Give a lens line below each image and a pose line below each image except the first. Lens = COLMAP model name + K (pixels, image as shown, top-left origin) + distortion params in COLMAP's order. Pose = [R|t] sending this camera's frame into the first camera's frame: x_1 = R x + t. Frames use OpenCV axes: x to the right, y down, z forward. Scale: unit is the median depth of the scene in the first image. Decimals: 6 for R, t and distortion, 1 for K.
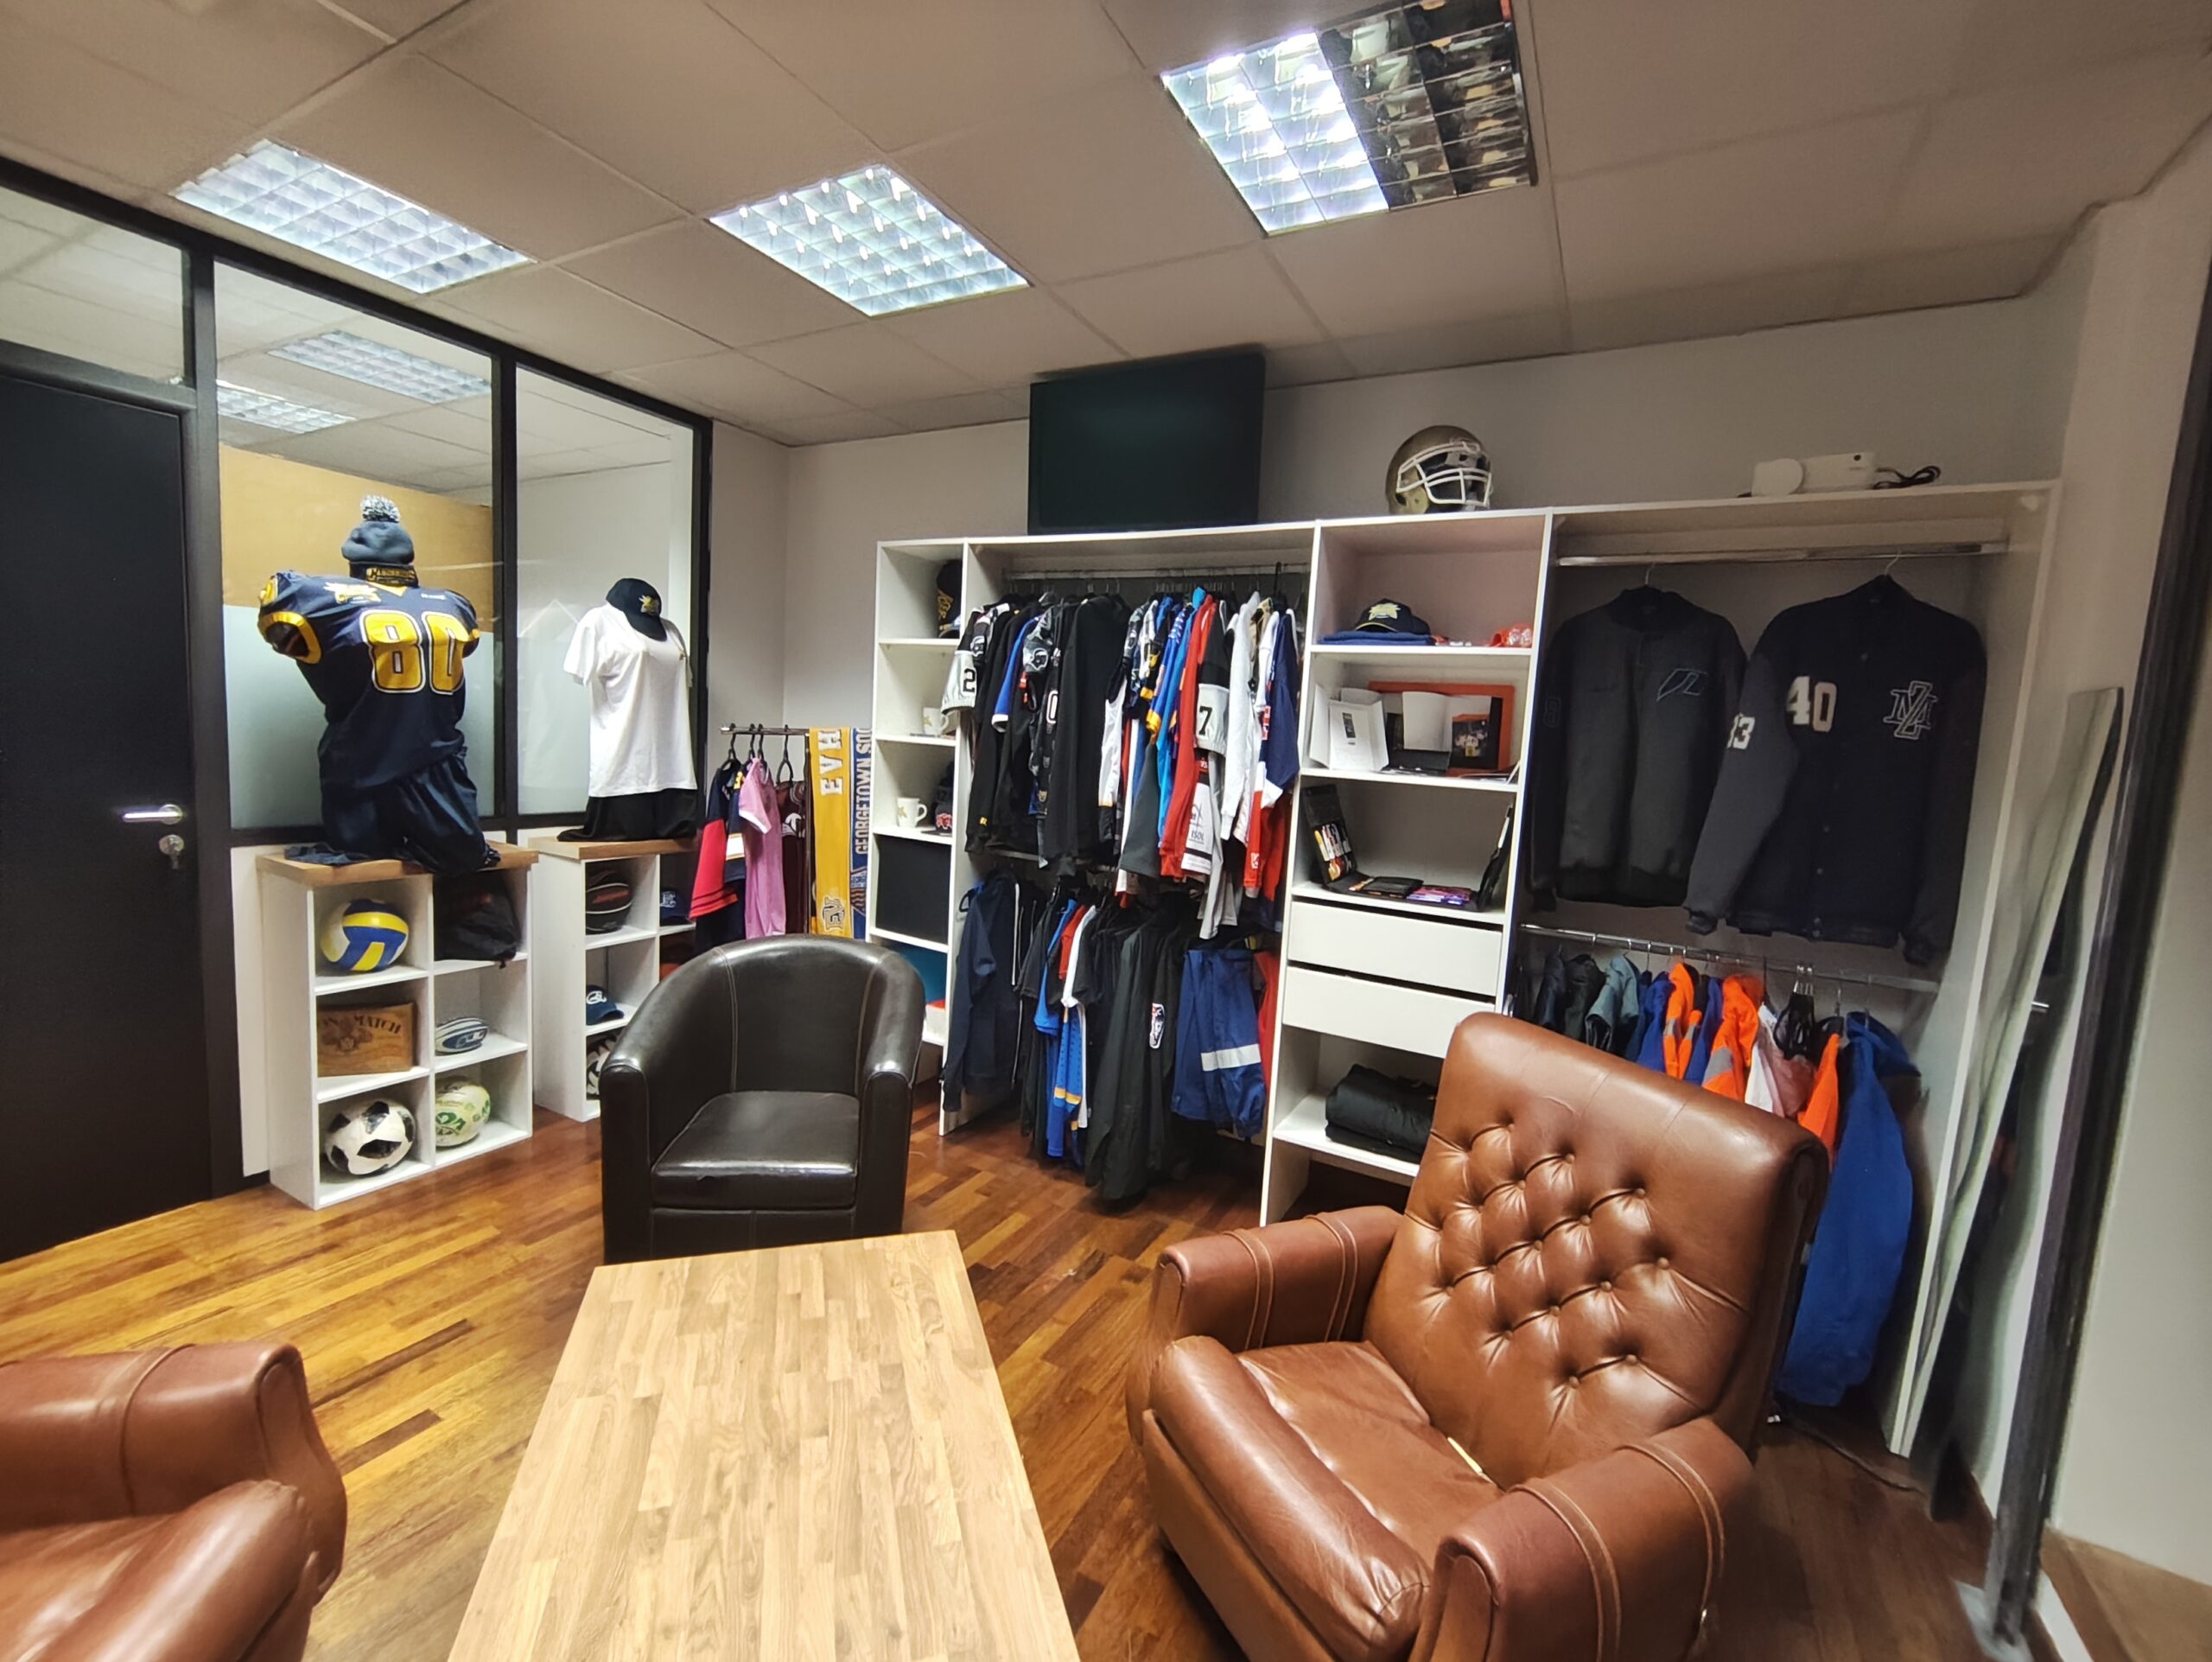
lens RADIAL K [[952.6, 0, 1220.7], [0, 952.6, 785.5], [0, 0, 1]] dist [0.005881, -0.000014]
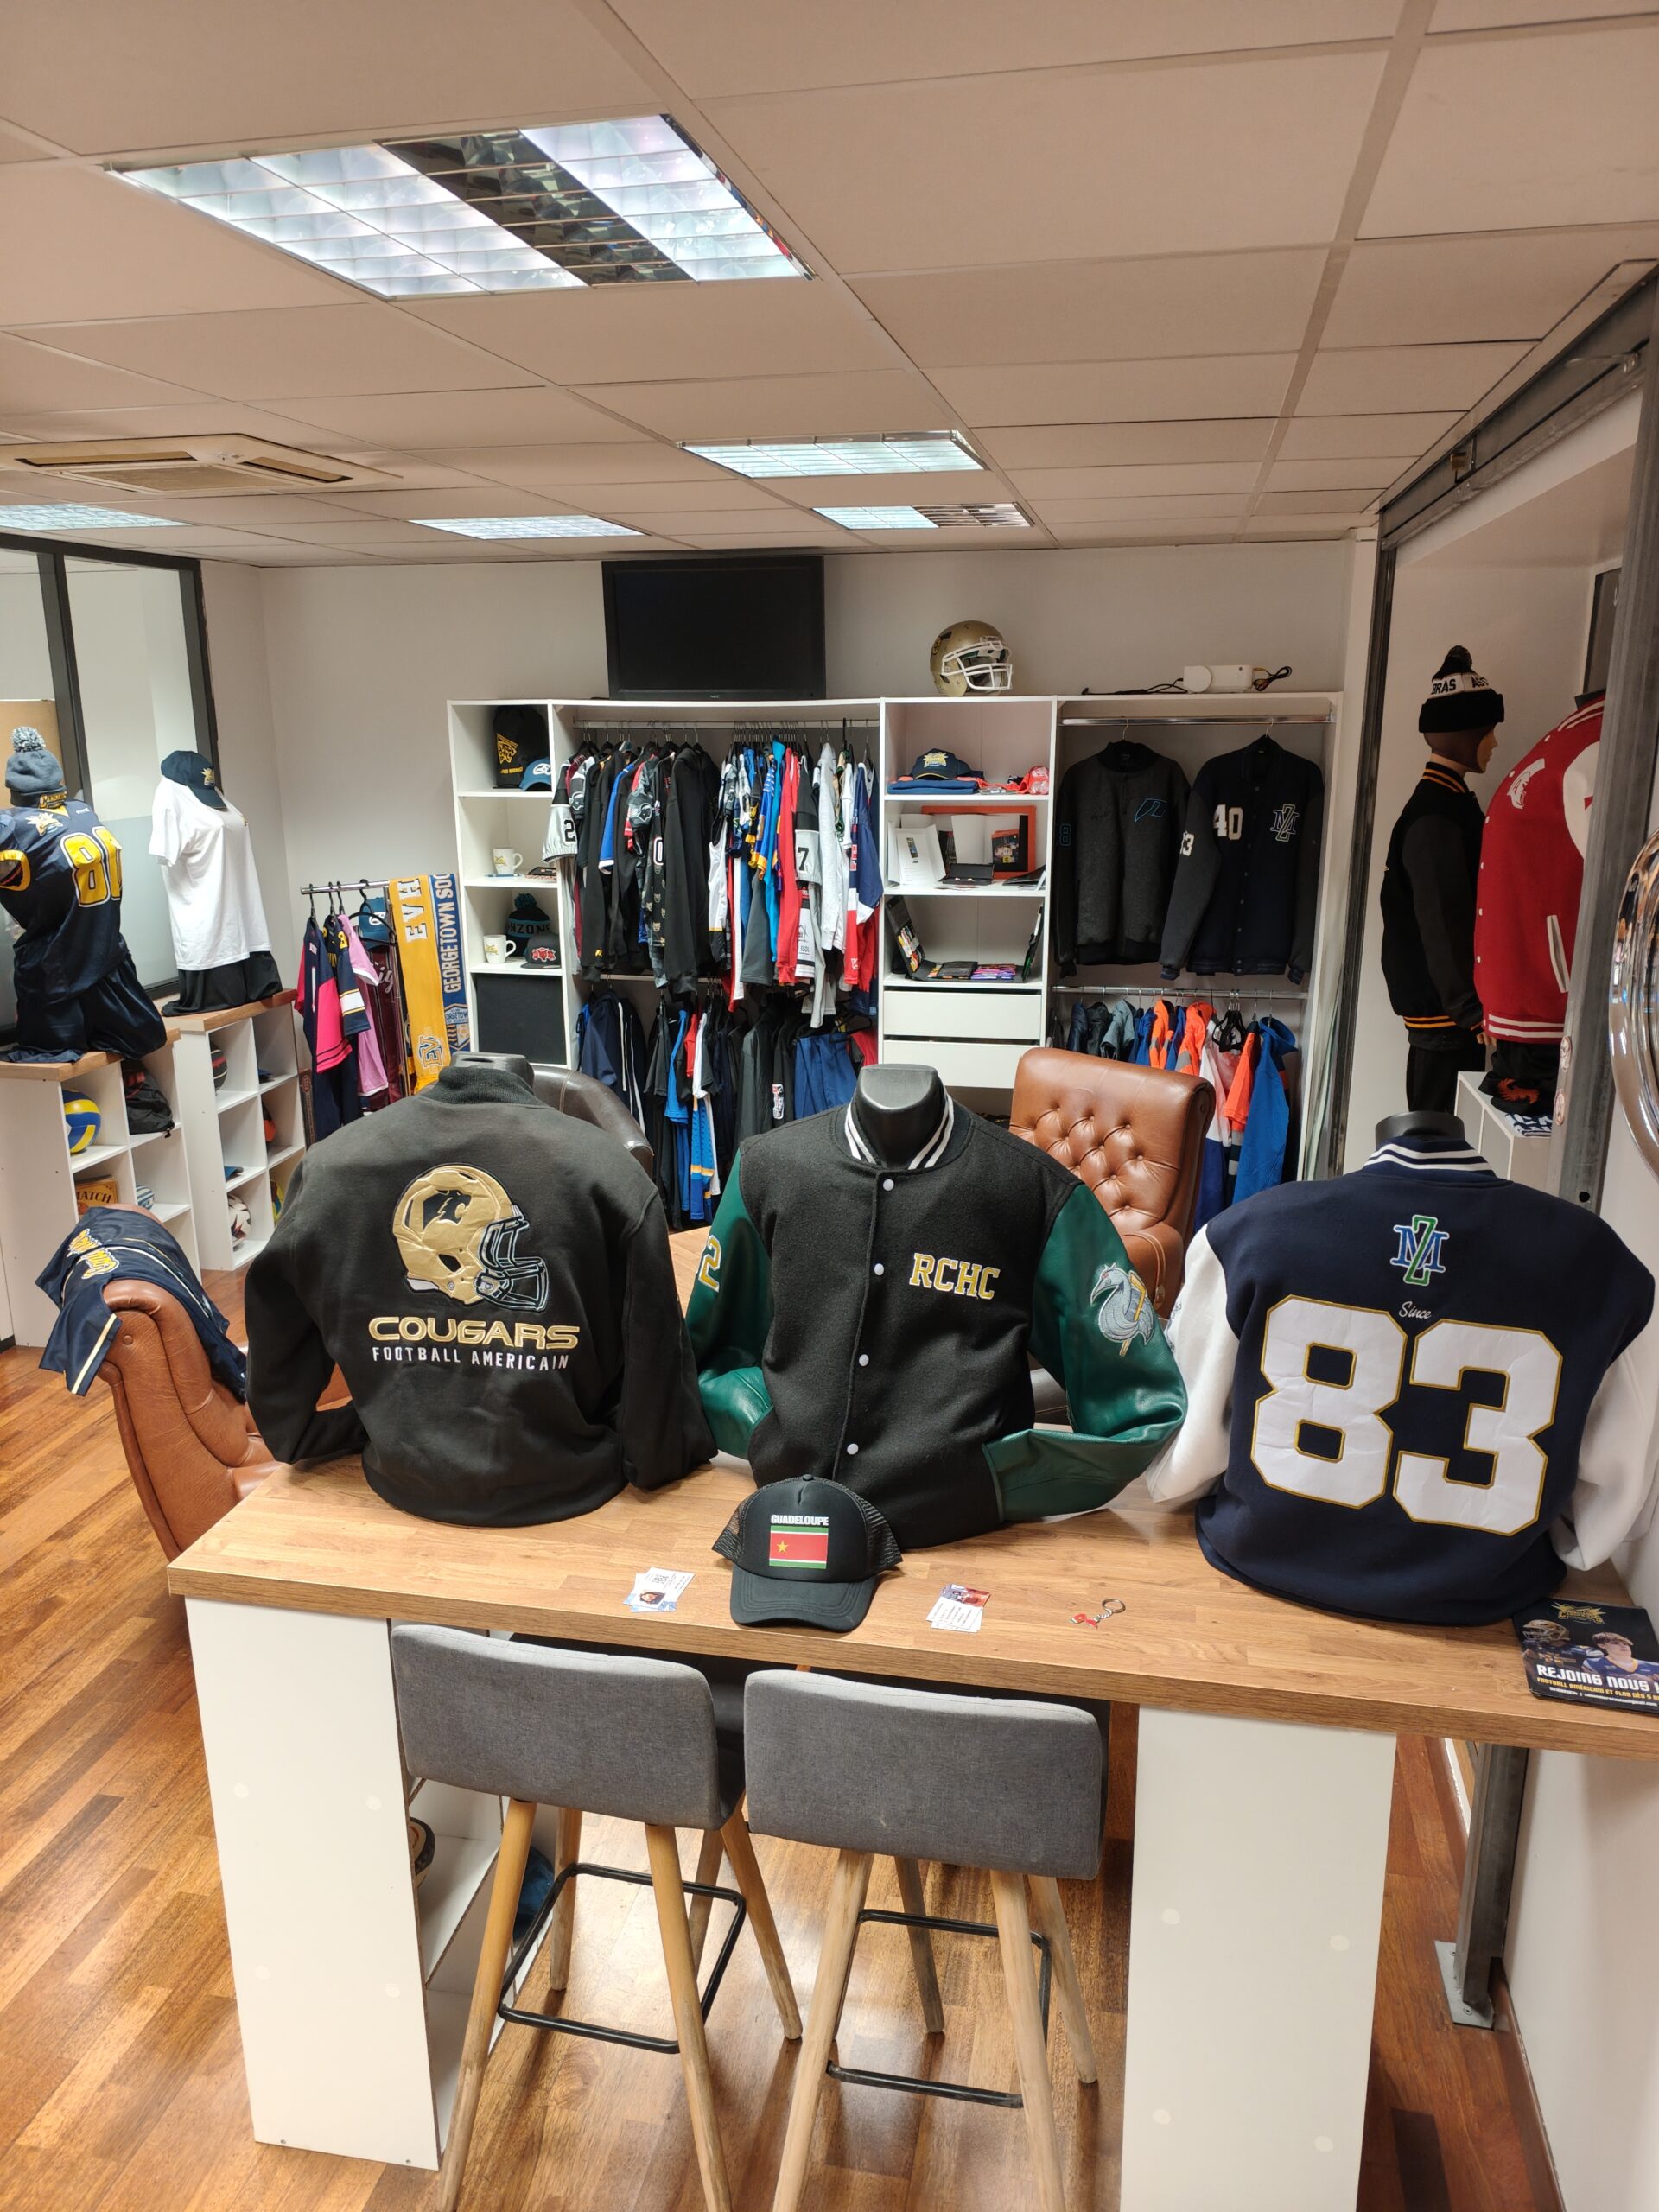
lens RADIAL K [[1557.6, 0, 829.5], [0, 1557.6, 1106.0], [0, 0, 1]] dist [0.082696, -0.001115]
pose [[0.977412, -0.138918, 0.159271, -0.352117], [0.101620, 0.969699, 0.222163, -0.202885], [-0.185307, -0.200960, 0.961913, -1.049063]]
